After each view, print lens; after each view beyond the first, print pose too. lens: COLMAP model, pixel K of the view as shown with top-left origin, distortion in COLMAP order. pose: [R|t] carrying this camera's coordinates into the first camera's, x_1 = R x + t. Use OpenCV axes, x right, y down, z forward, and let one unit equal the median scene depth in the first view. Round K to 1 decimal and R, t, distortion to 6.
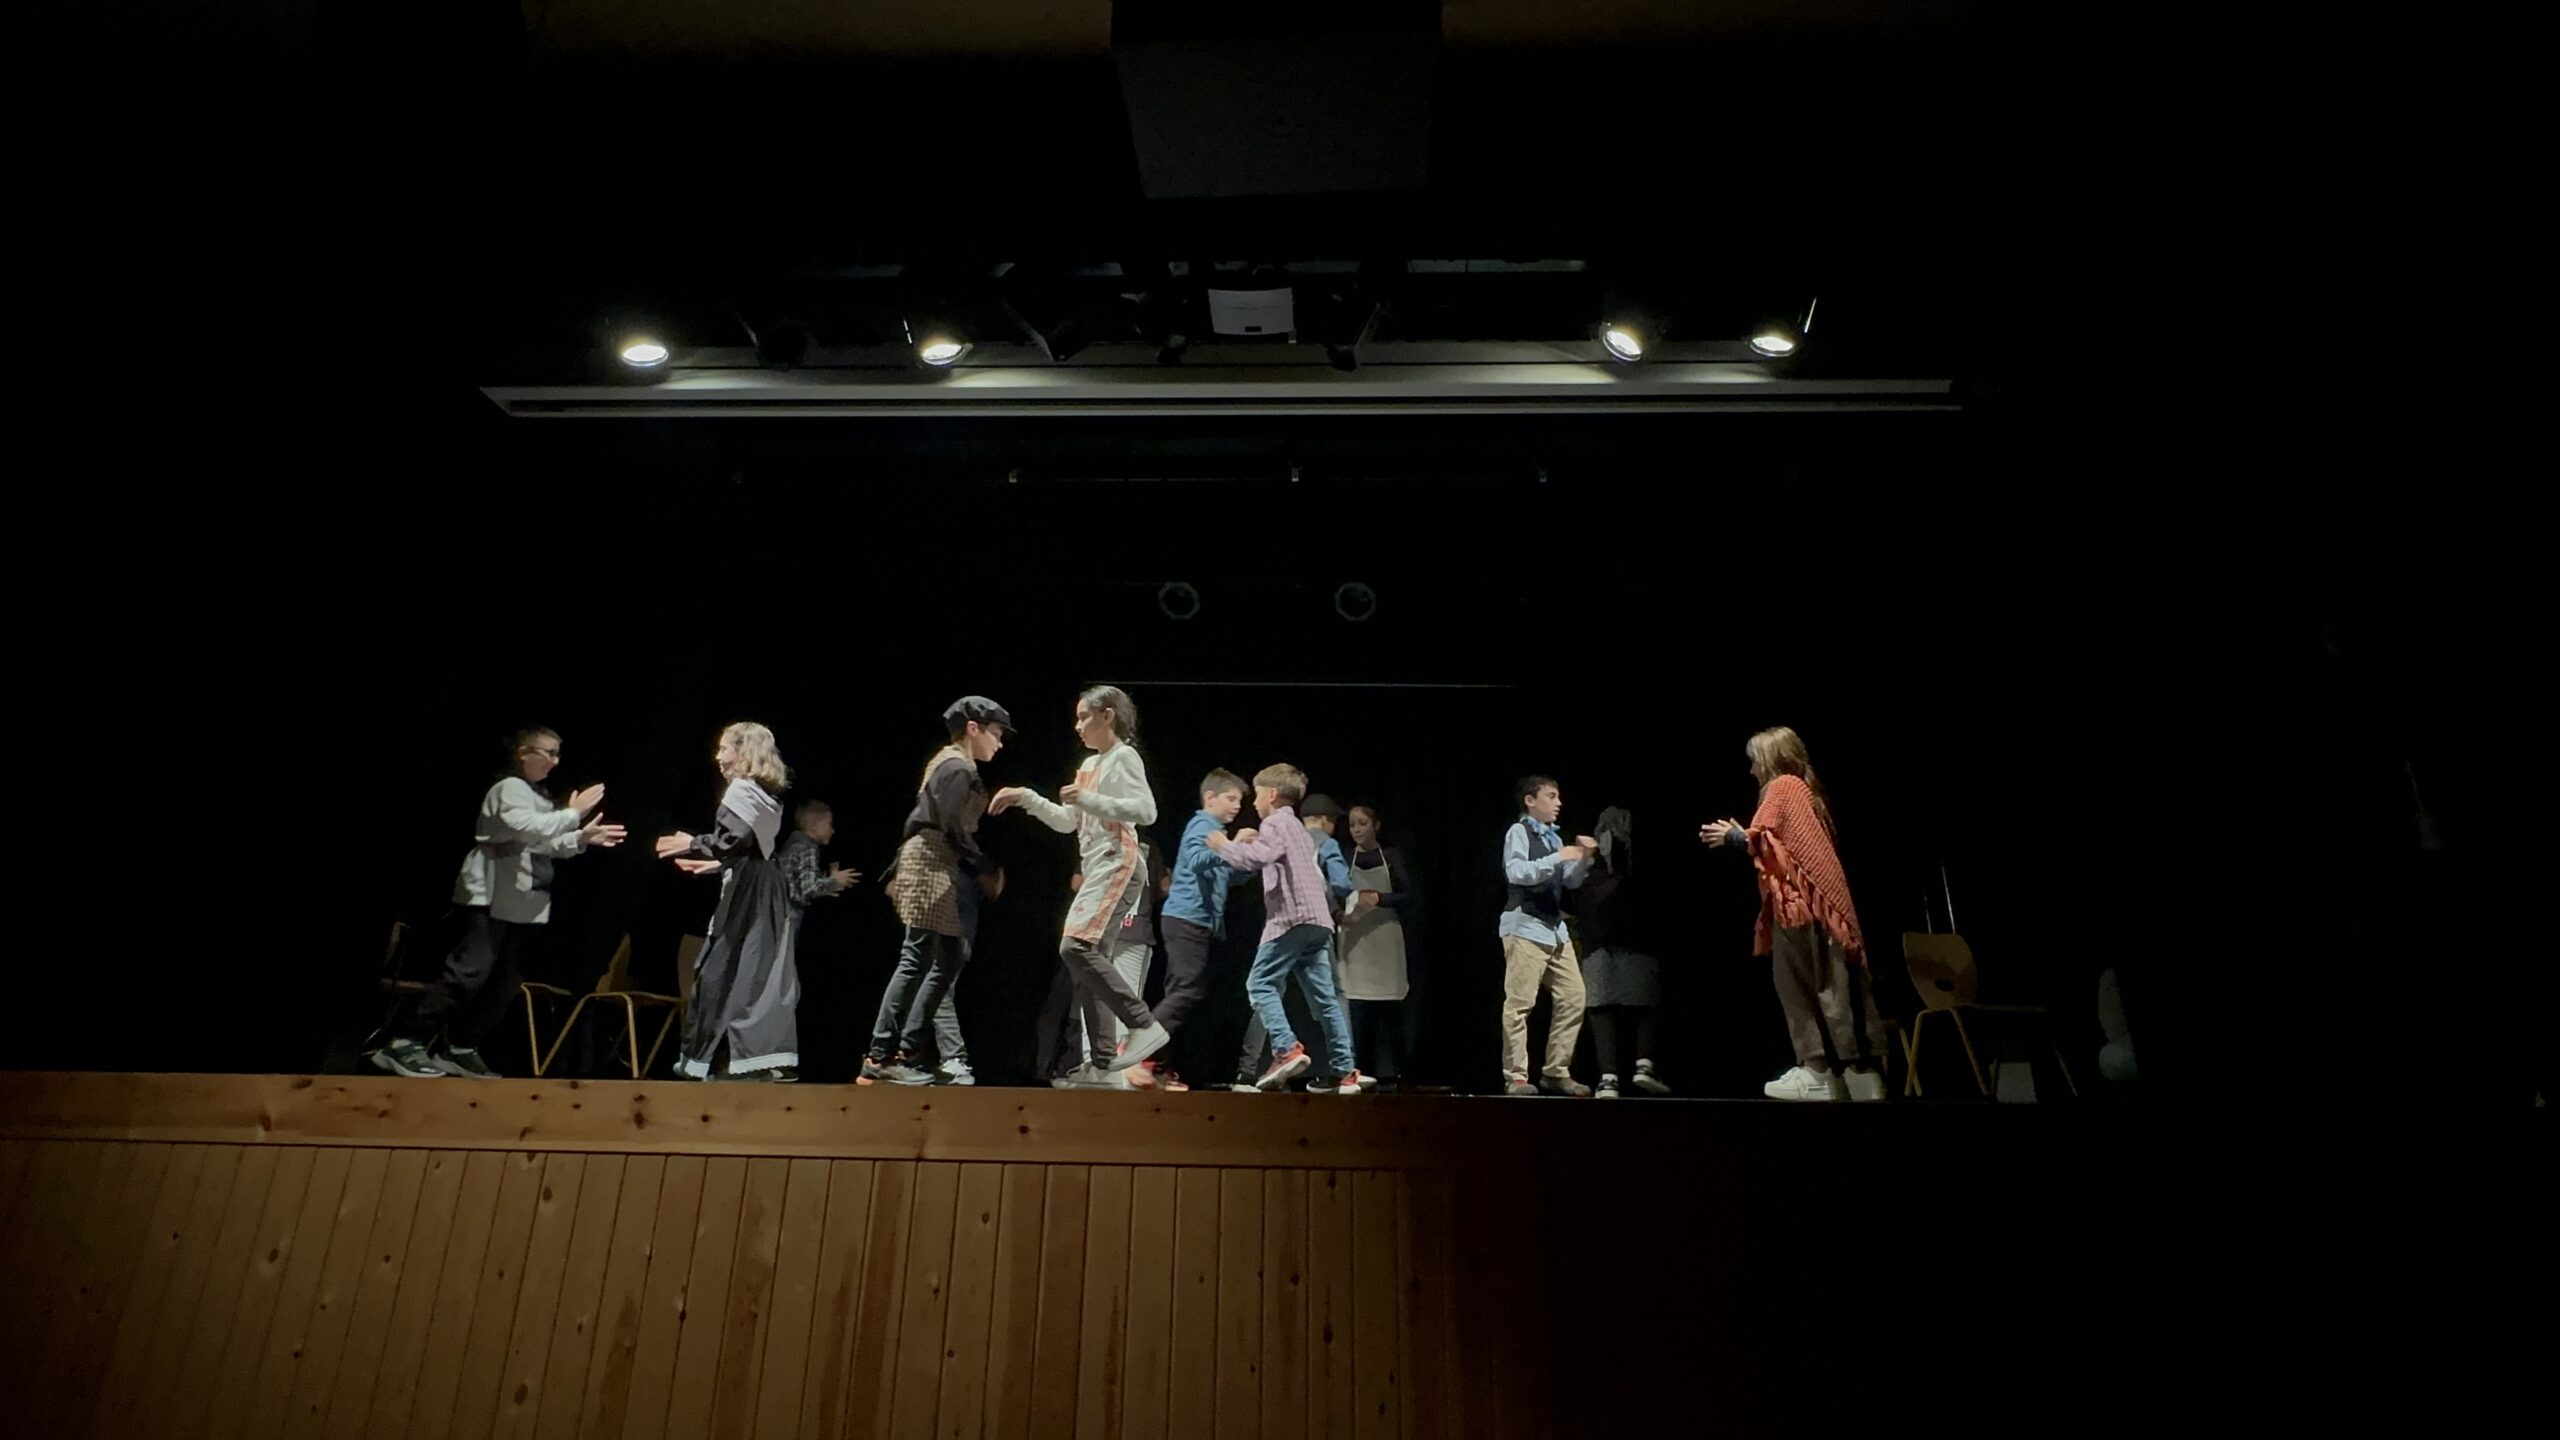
lens RADIAL K [[1174.0, 0, 1283.2], [0, 1174.0, 713.1], [0, 0, 1]] dist [0.000859, -0.000456]
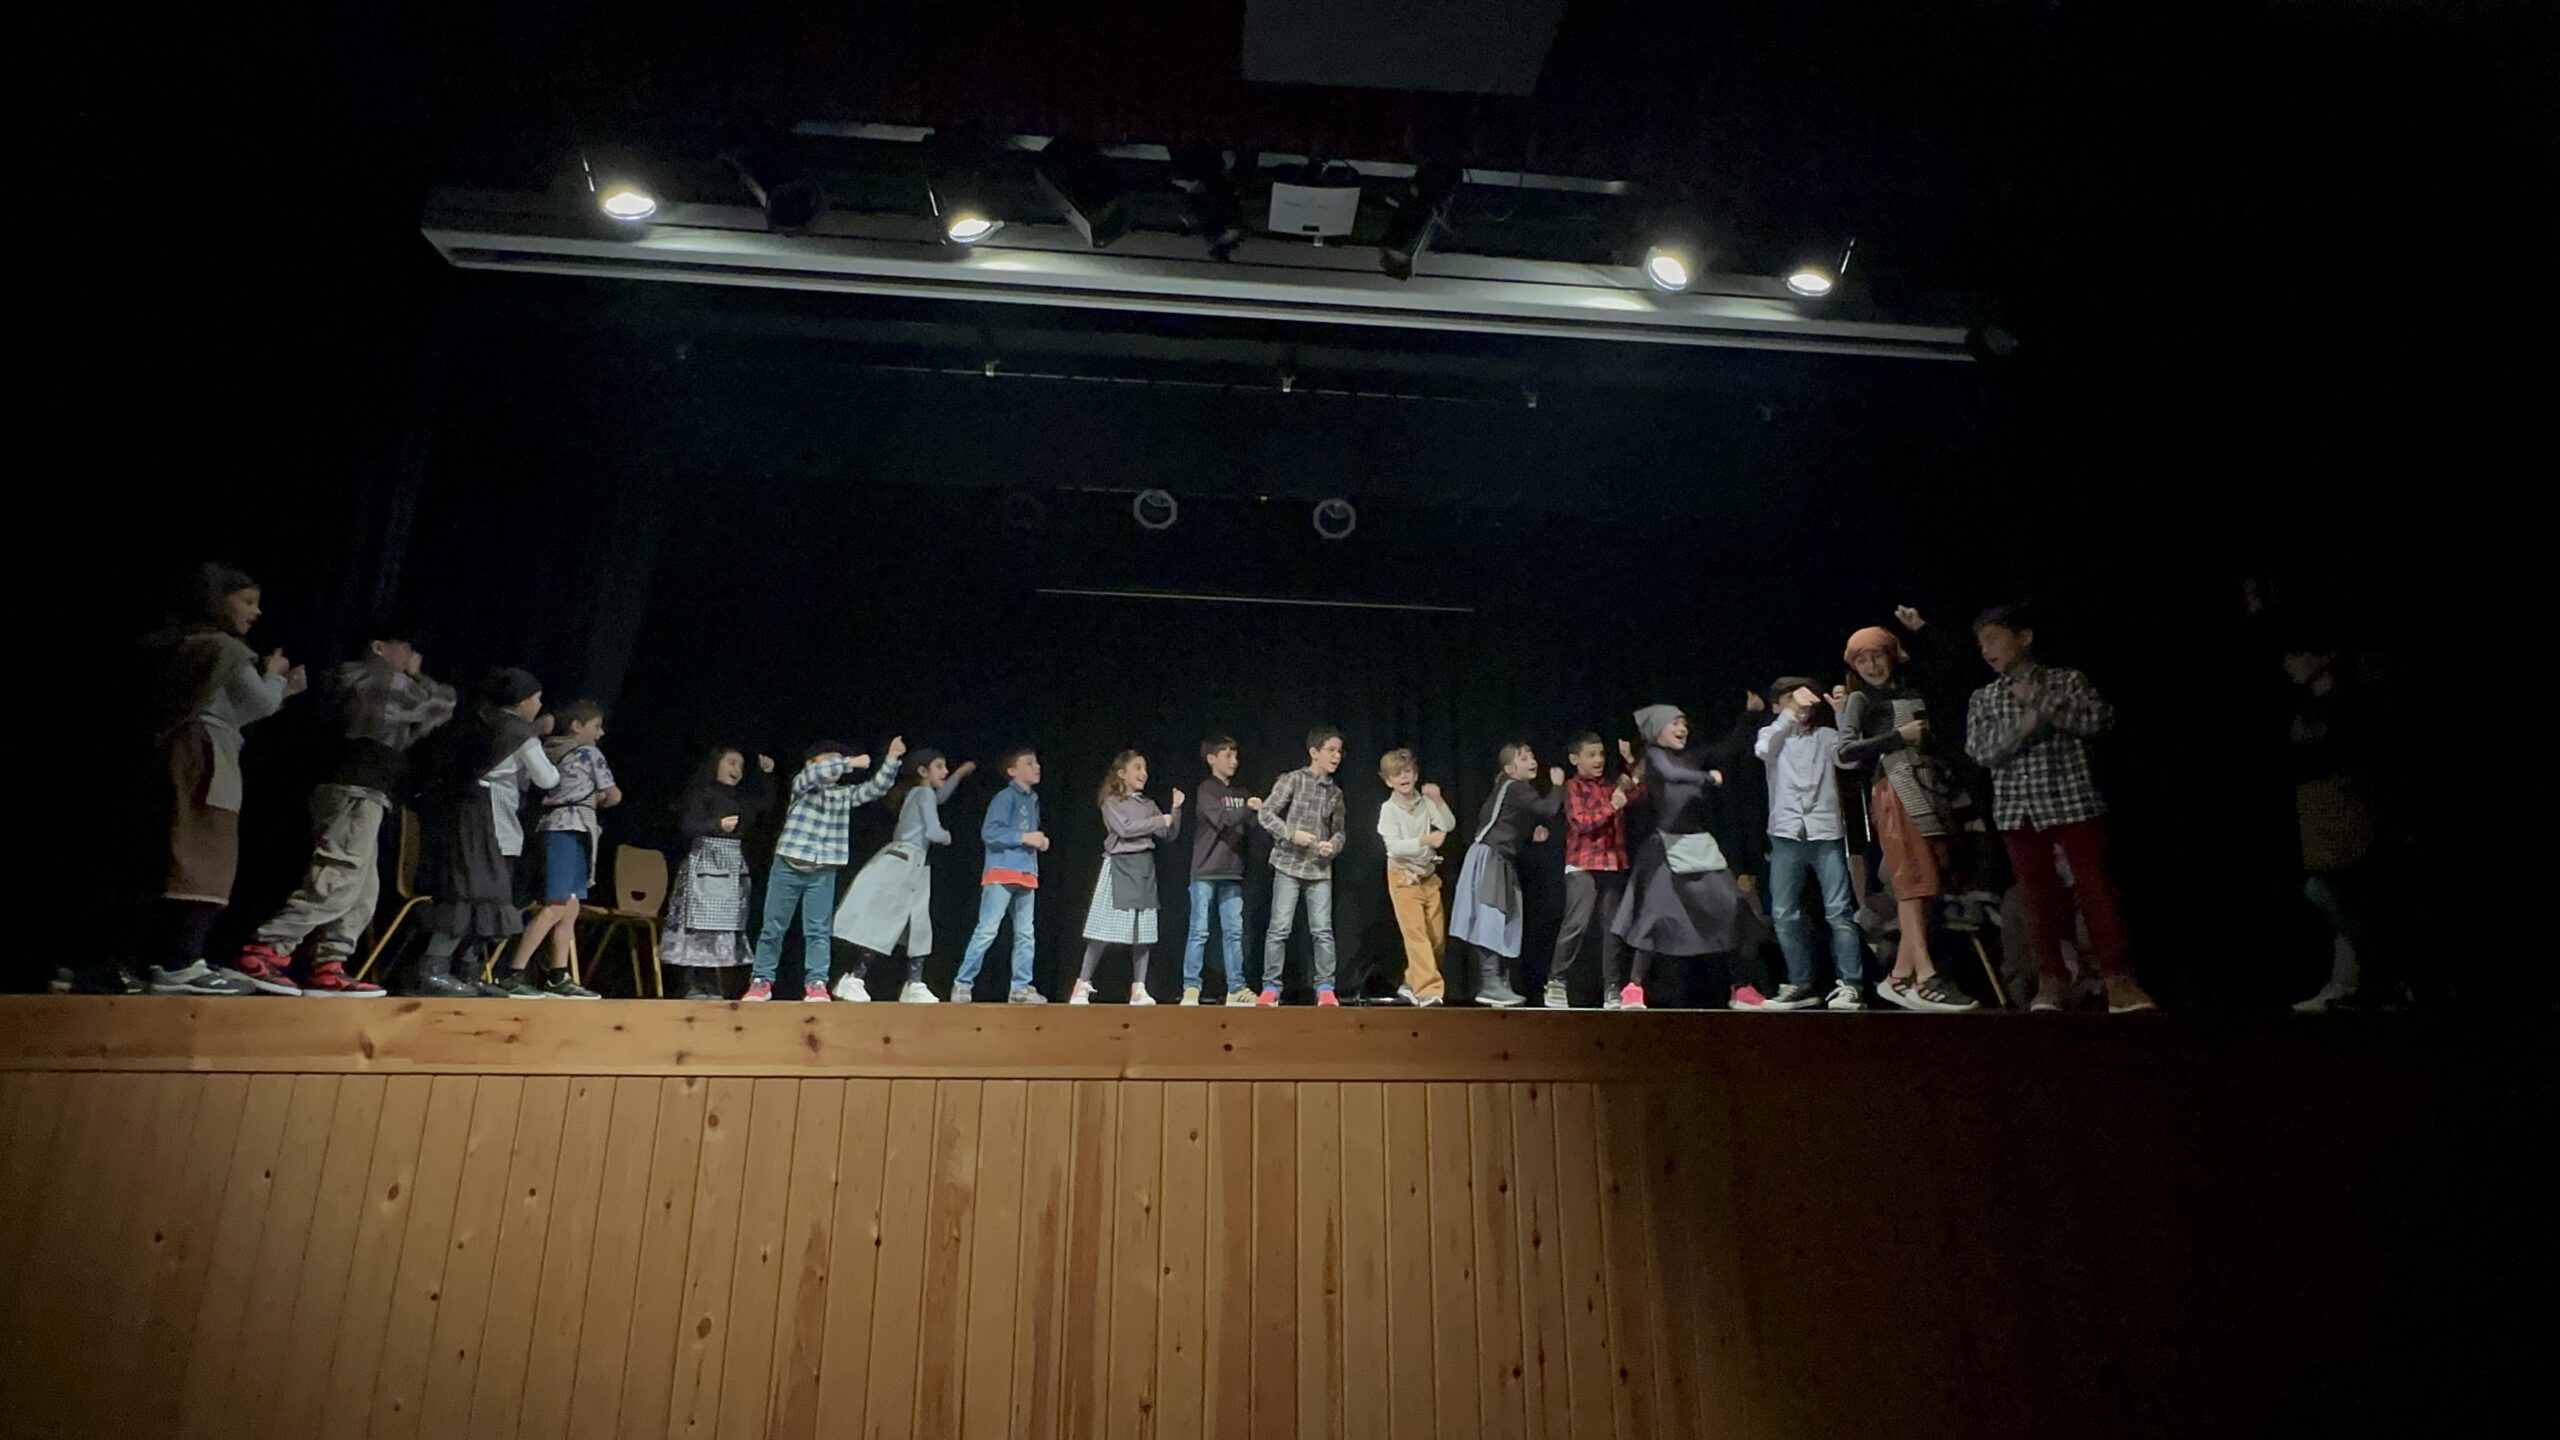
lens RADIAL K [[1174.0, 0, 1283.2], [0, 1174.0, 713.1], [0, 0, 1]] dist [0.000859, -0.000456]
pose [[0.991625, 0.024052, 0.126888, -0.168734], [-0.032935, 0.997116, 0.068381, 0.003769], [-0.124877, -0.071987, 0.989557, 0.022843]]
